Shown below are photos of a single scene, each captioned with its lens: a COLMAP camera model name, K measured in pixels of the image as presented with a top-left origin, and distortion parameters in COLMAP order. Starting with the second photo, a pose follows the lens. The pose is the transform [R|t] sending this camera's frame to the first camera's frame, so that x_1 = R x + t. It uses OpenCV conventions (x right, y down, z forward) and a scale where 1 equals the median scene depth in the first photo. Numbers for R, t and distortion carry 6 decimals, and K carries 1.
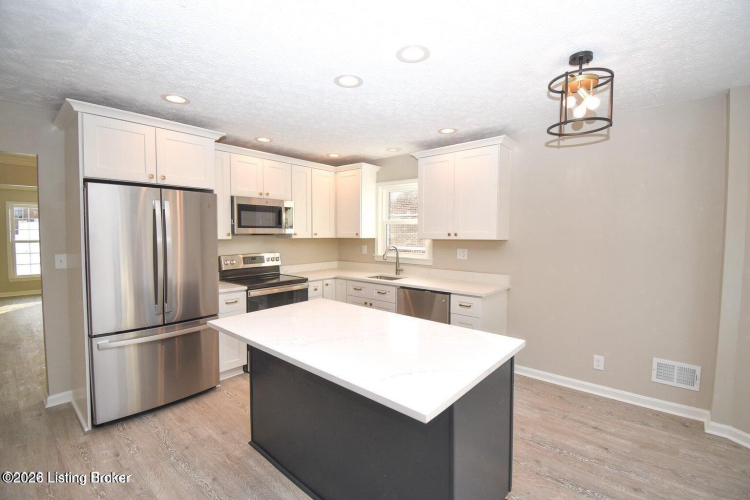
lens RADIAL K [[336.3, 0, 378.3], [0, 336.3, 248.1], [0, 0, 1]] dist [0.018864, -0.019474]
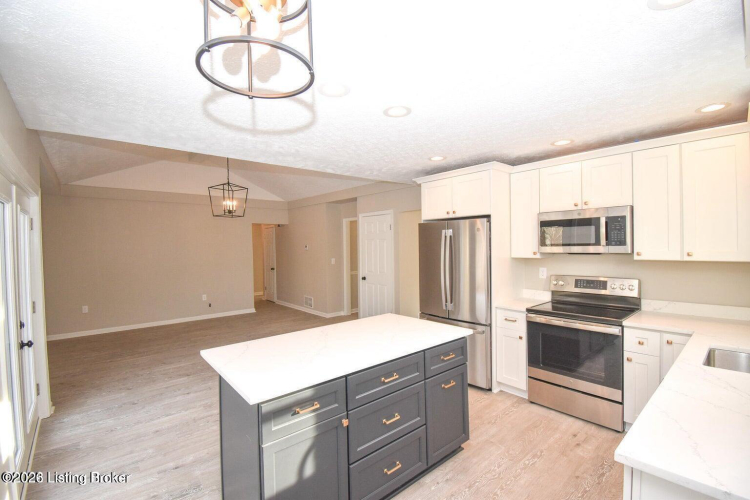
lens RADIAL K [[336.3, 0, 378.3], [0, 336.3, 248.1], [0, 0, 1]] dist [0.018864, -0.019474]
pose [[-0.138775, 0.009218, -0.990281, 0.522654], [-0.030036, 0.999457, 0.013513, -0.049091], [0.989868, 0.031620, -0.138423, 0.616985]]
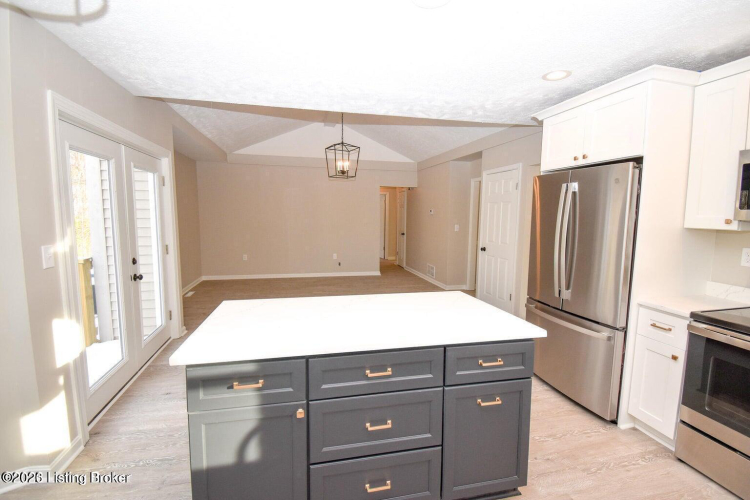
lens RADIAL K [[344.2, 0, 375.0], [0, 344.2, 250.0], [0, 0, 1]] dist [0.019215, -0.024178]
pose [[-0.587809, 0.073773, -0.805629, 0.325287], [-0.050011, 0.990615, 0.127201, -0.032307], [0.807453, 0.115060, -0.578603, 0.772184]]
